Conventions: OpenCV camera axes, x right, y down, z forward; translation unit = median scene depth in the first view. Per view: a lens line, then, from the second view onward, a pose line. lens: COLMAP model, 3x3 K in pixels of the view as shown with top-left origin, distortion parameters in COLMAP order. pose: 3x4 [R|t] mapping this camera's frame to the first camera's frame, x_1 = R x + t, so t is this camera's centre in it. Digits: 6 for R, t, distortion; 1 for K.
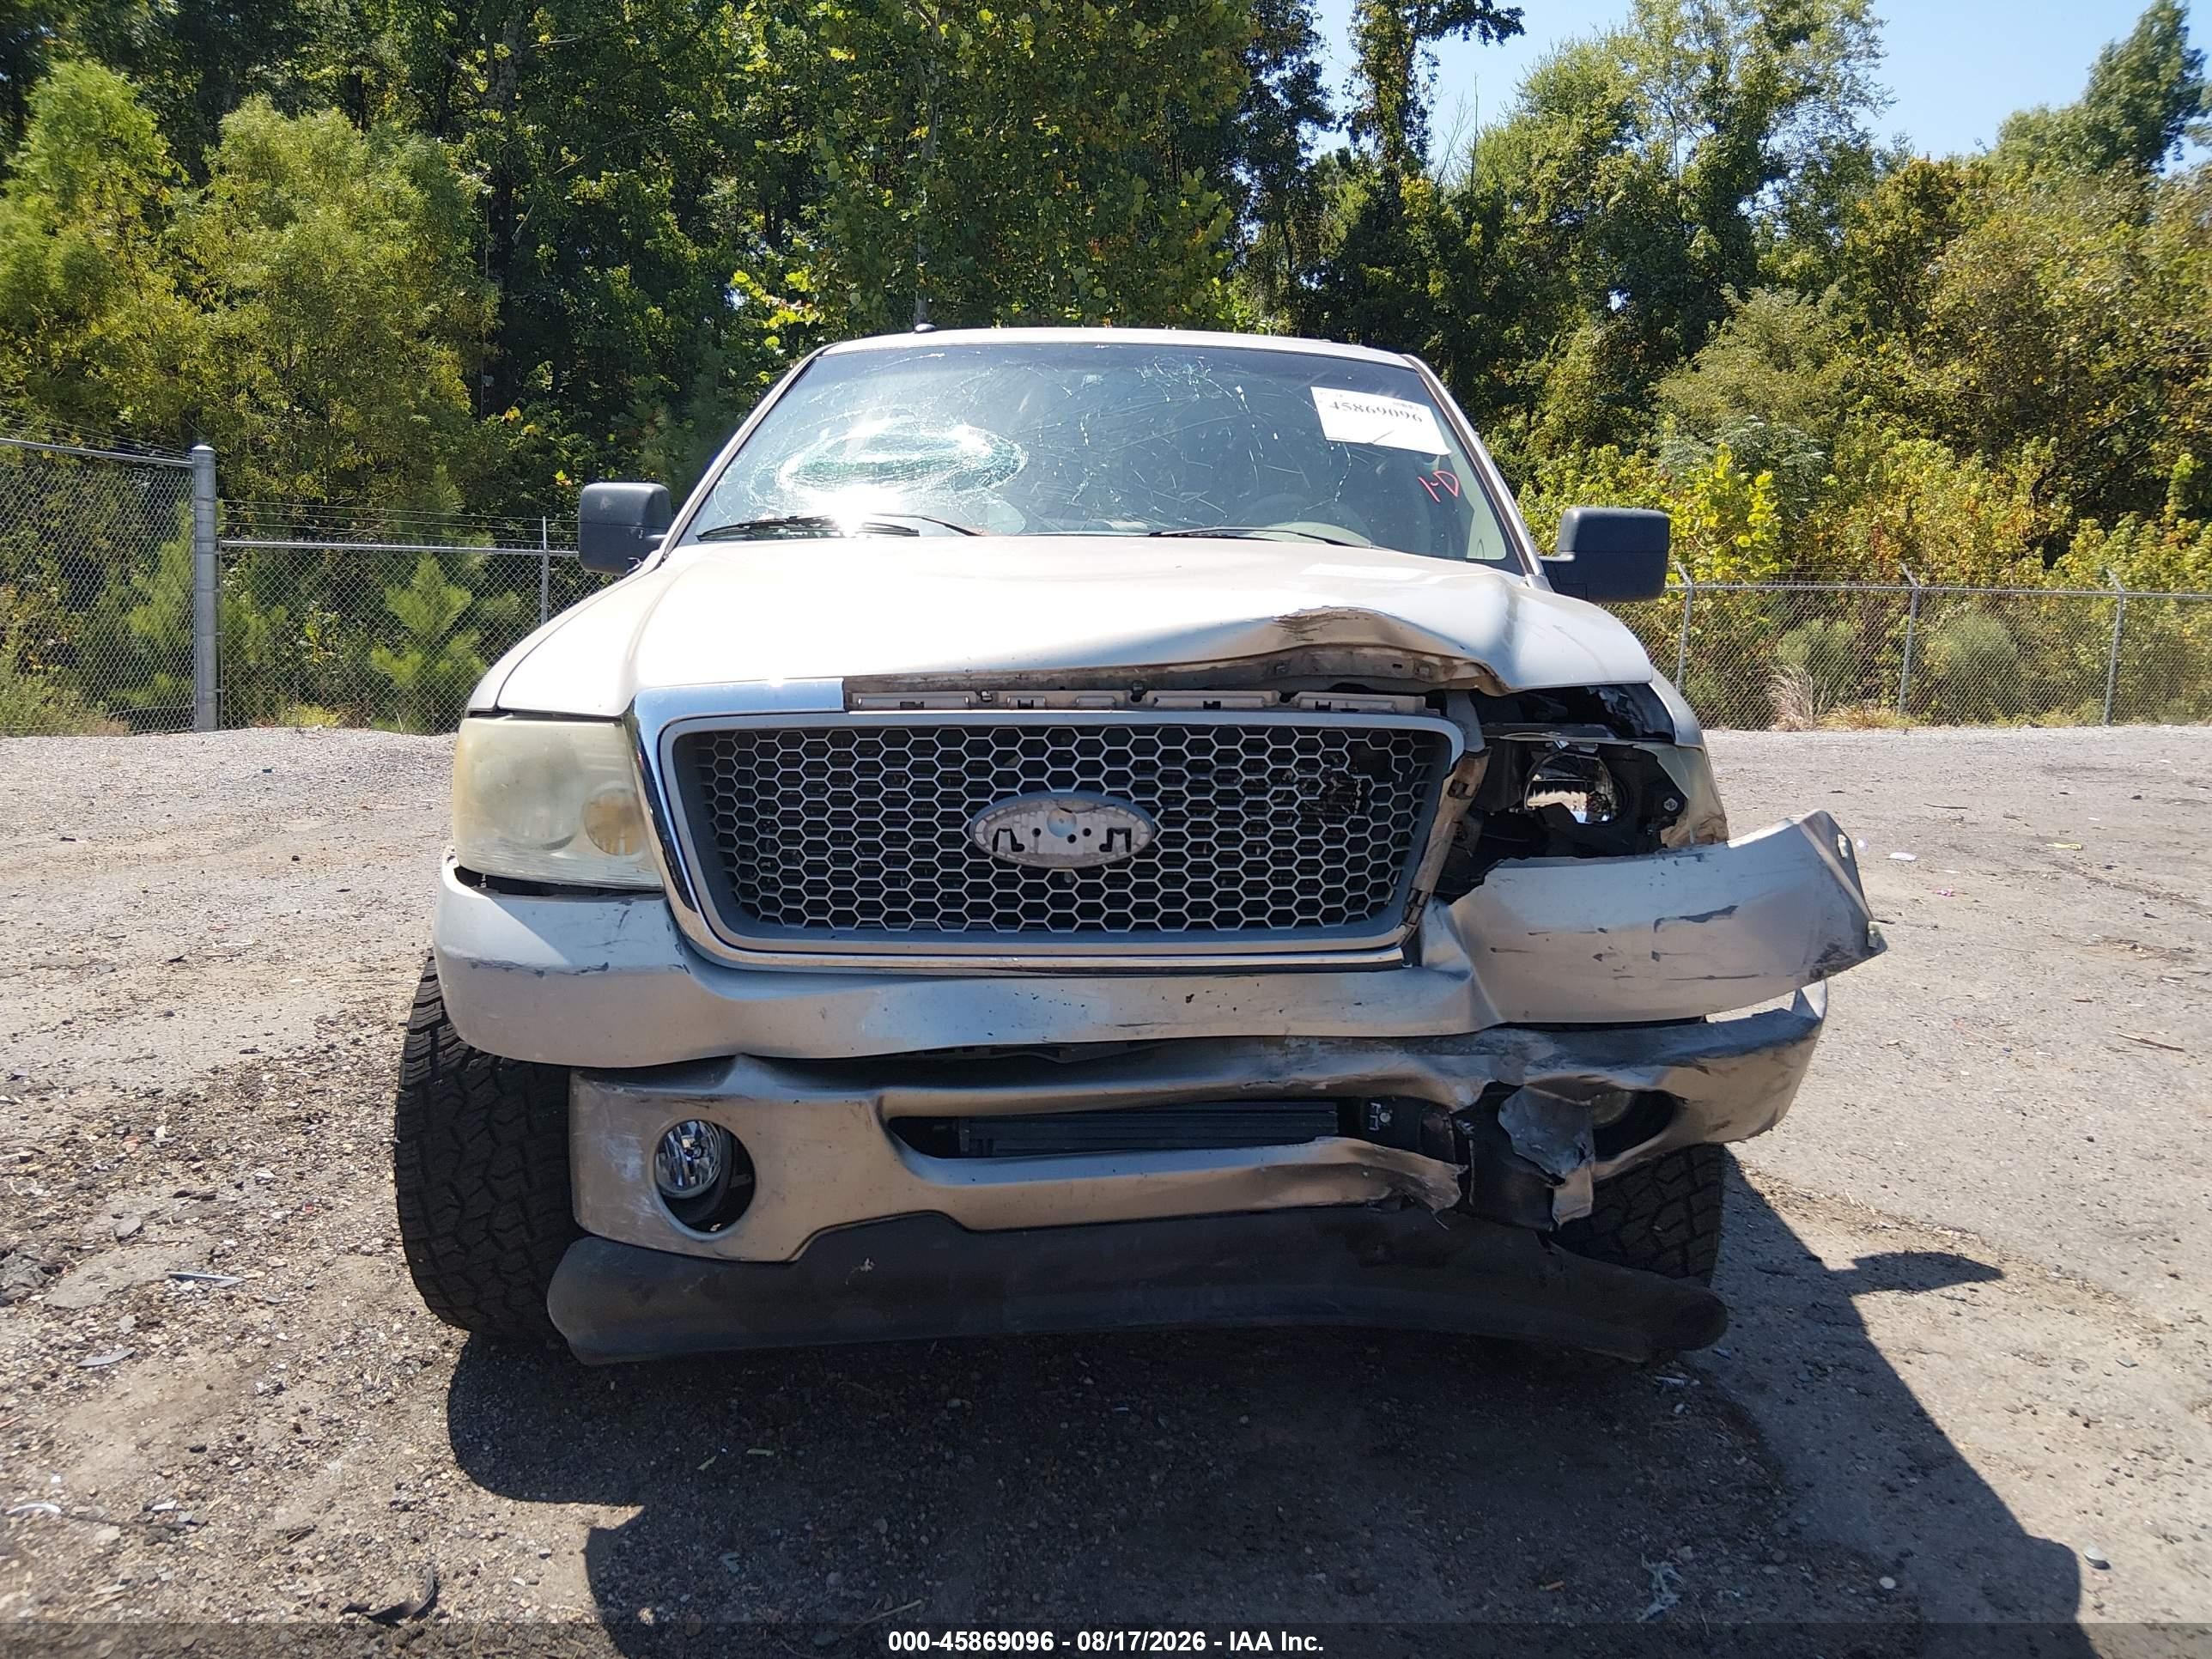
lens RADIAL K [[1686.3, 0, 1129.3], [0, 1686.3, 884.6], [0, 0, 1]] dist [0.064419, -0.110425]
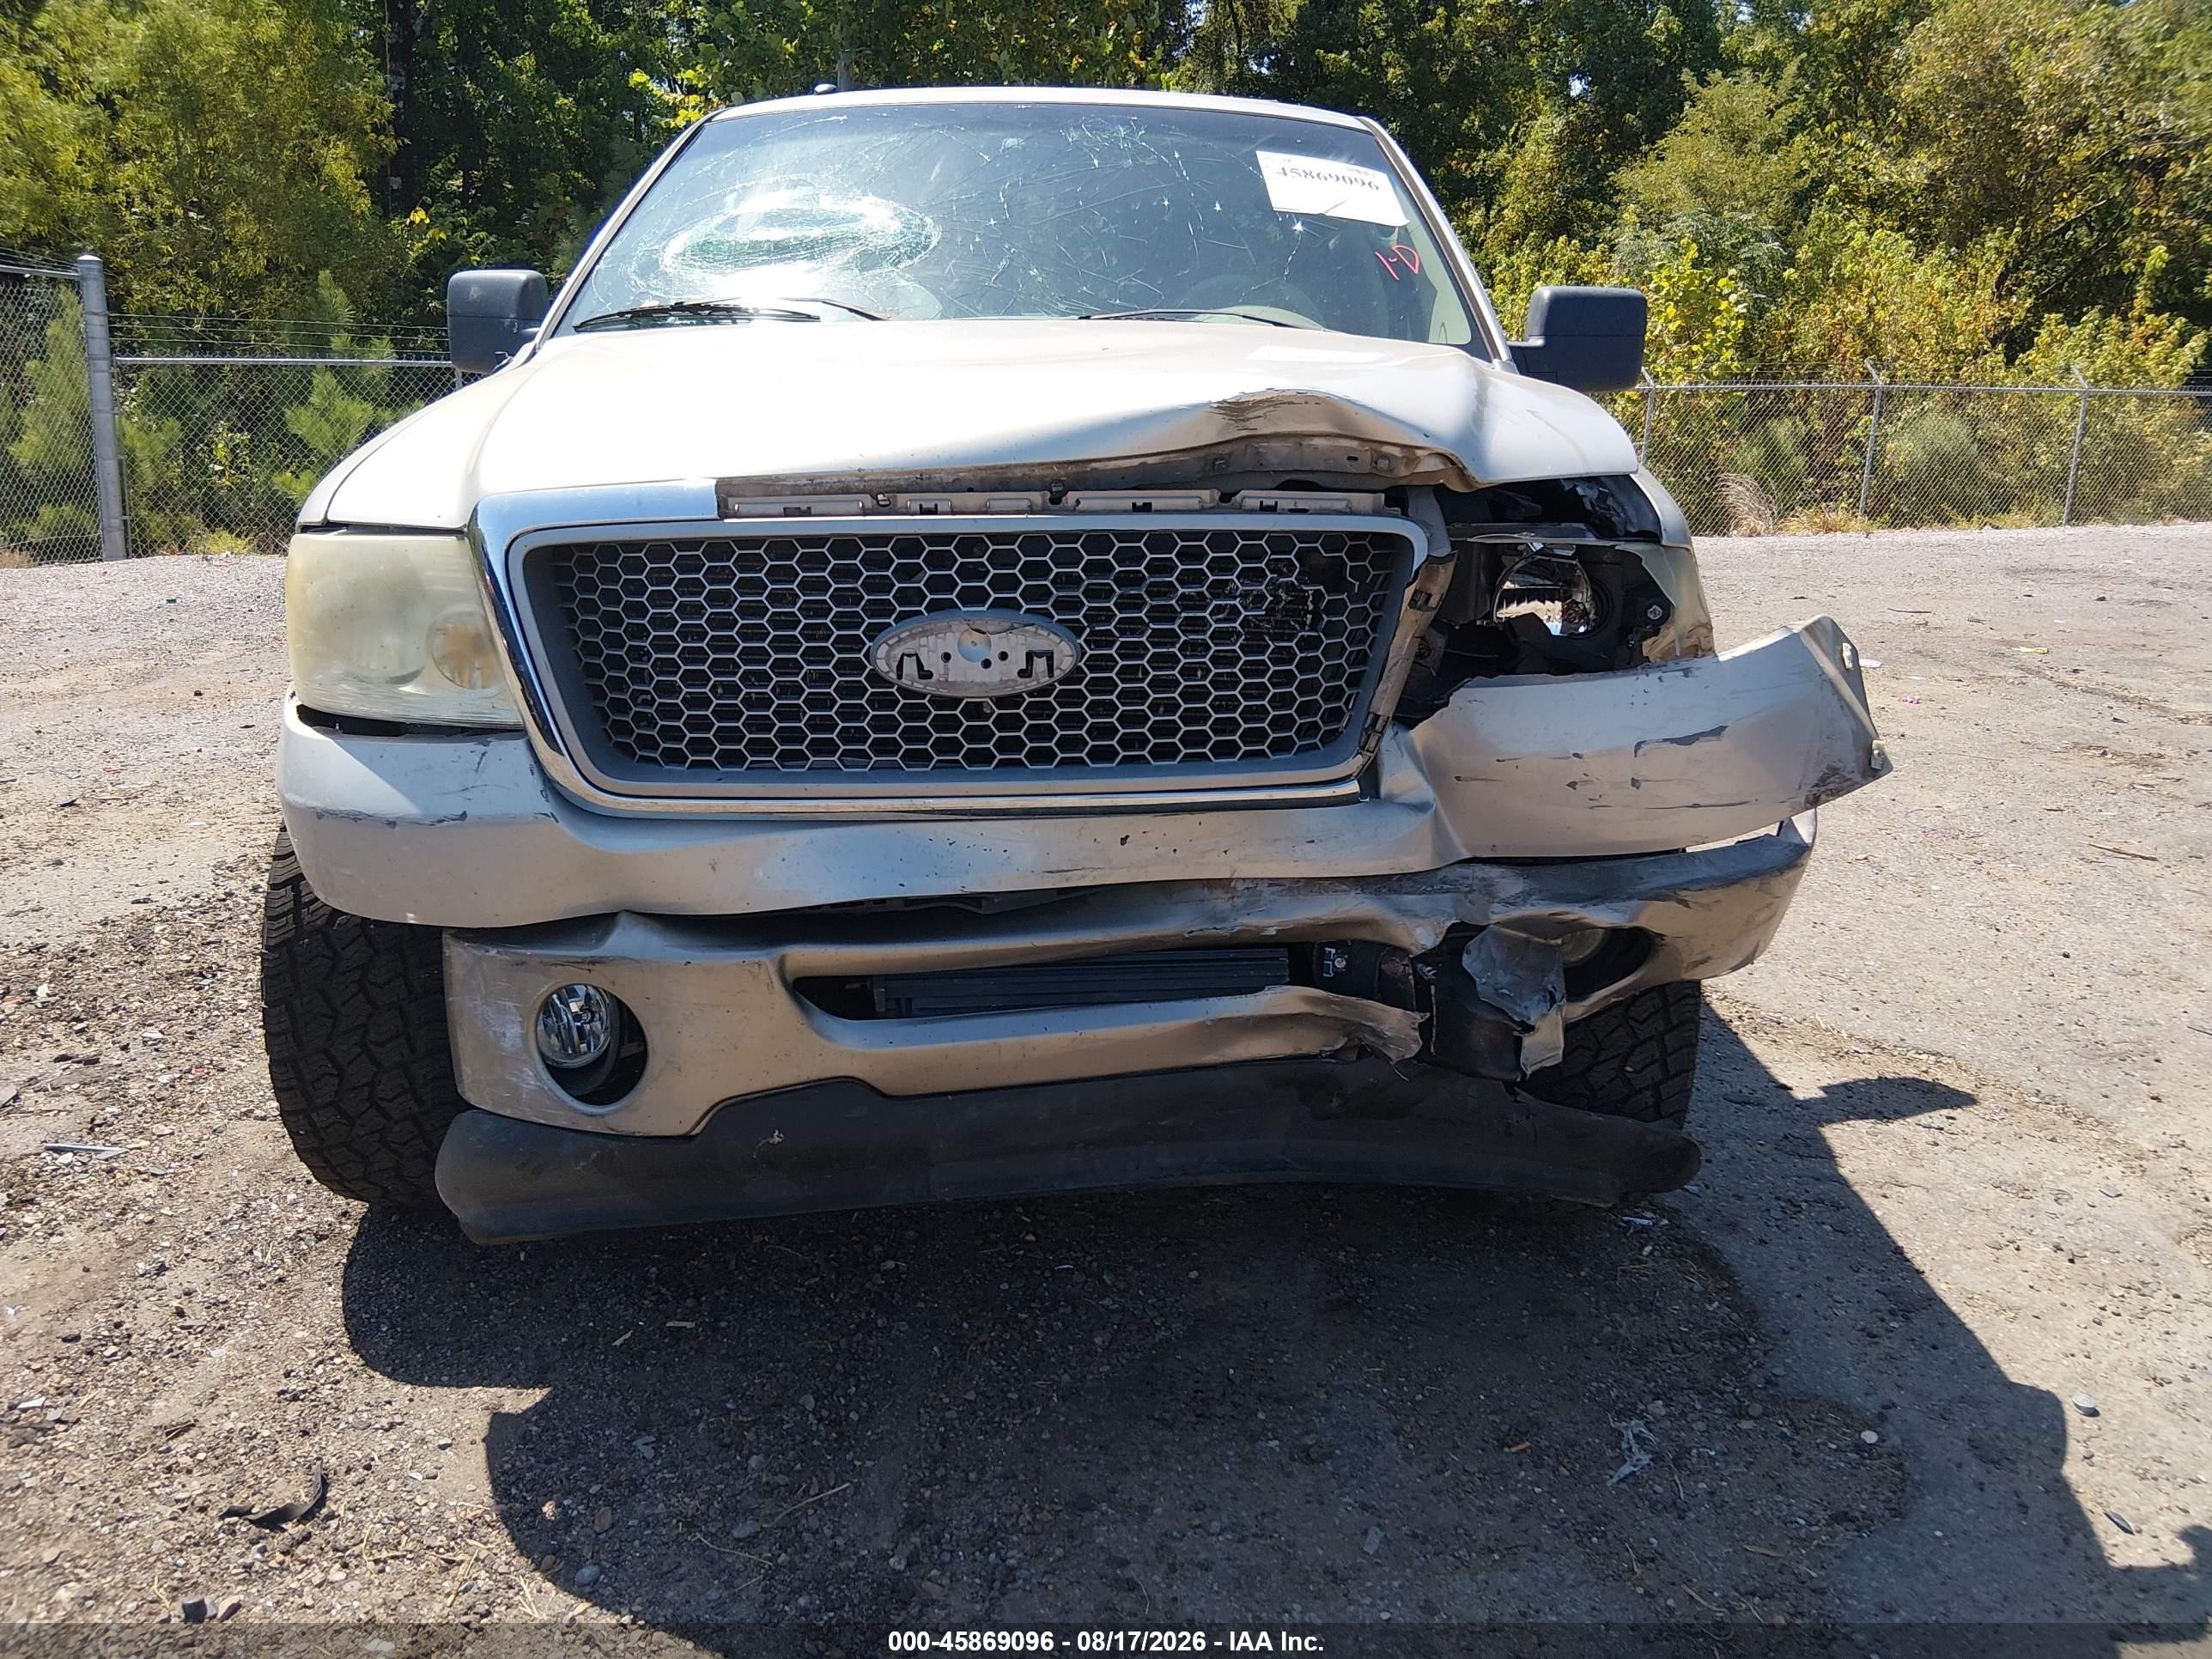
lens RADIAL K [[1686.3, 0, 1130.0], [0, 1686.3, 879.2], [0, 0, 1]] dist [0.064419, -0.110425]
pose [[0.999495, -0.019654, 0.024970, 0.013800], [0.016985, 0.994543, 0.102935, -0.003779], [-0.026857, -0.102459, 0.994375, 0.087442]]
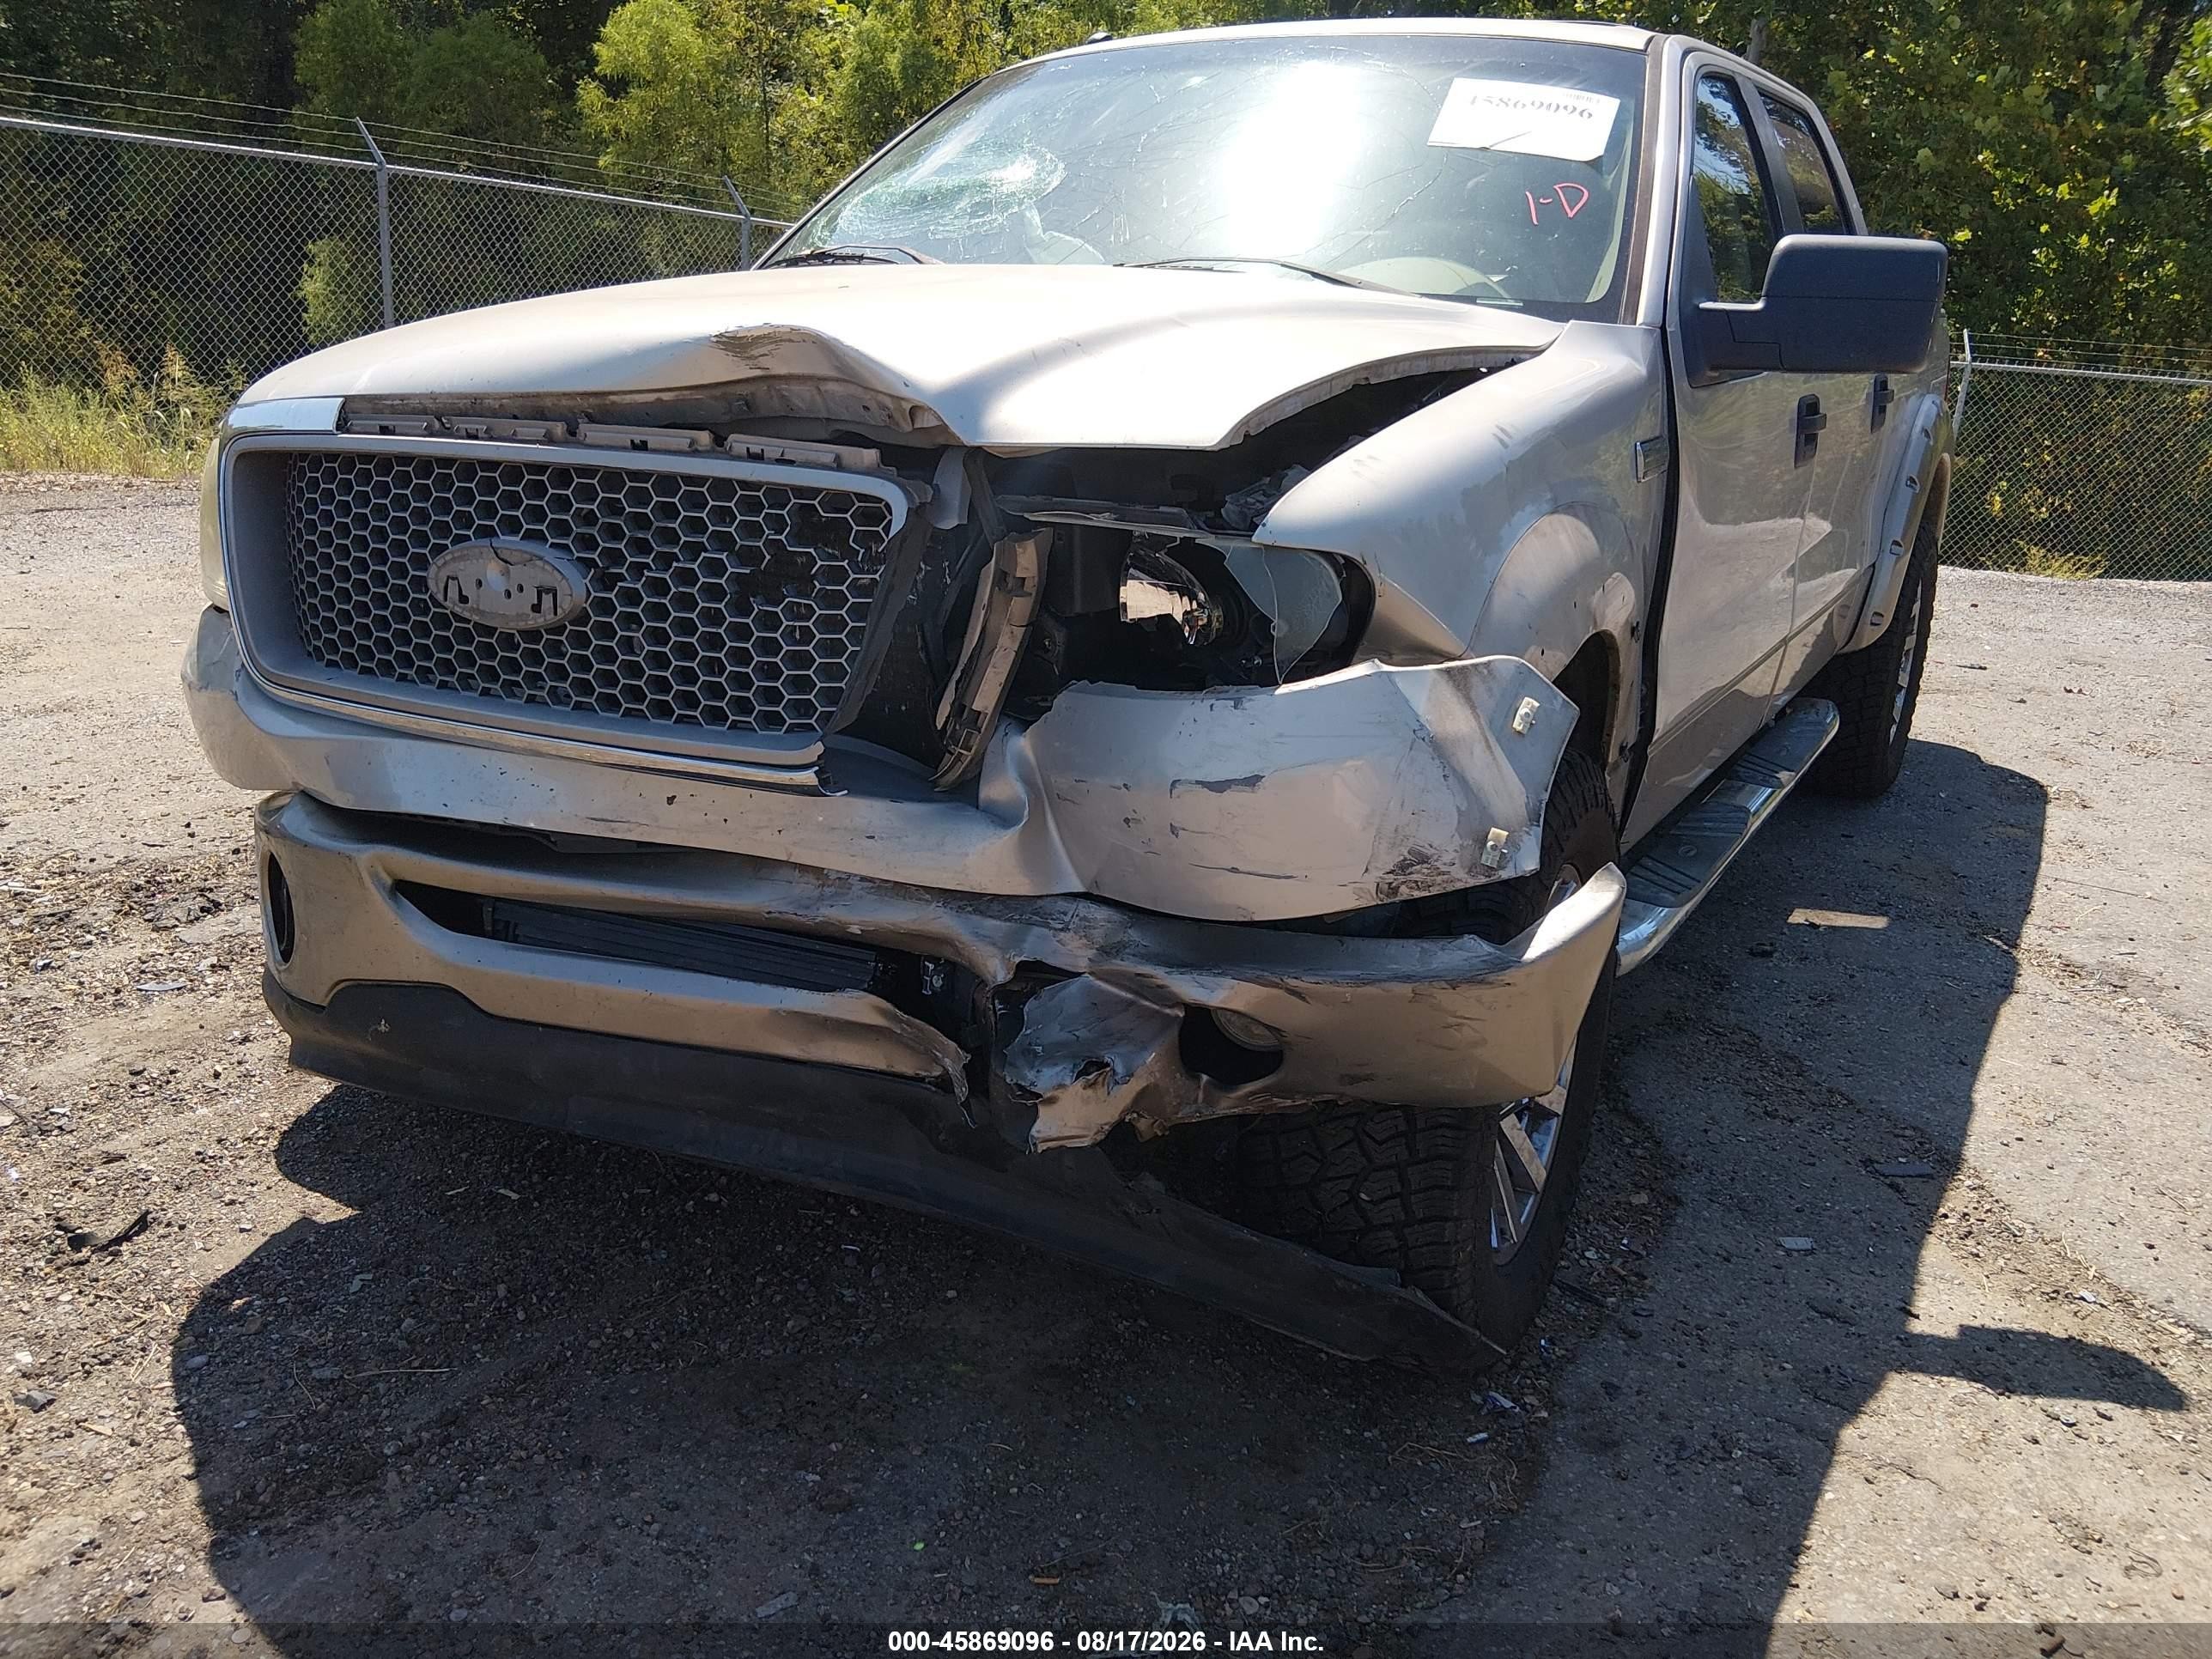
lens RADIAL K [[1686.3, 0, 1121.3], [0, 1686.3, 884.7], [0, 0, 1]] dist [0.064419, -0.110425]
pose [[0.875883, 0.161268, -0.454777, 0.545175], [-0.108191, 0.984136, 0.140612, -0.030397], [0.470238, -0.073957, 0.879435, 0.299171]]
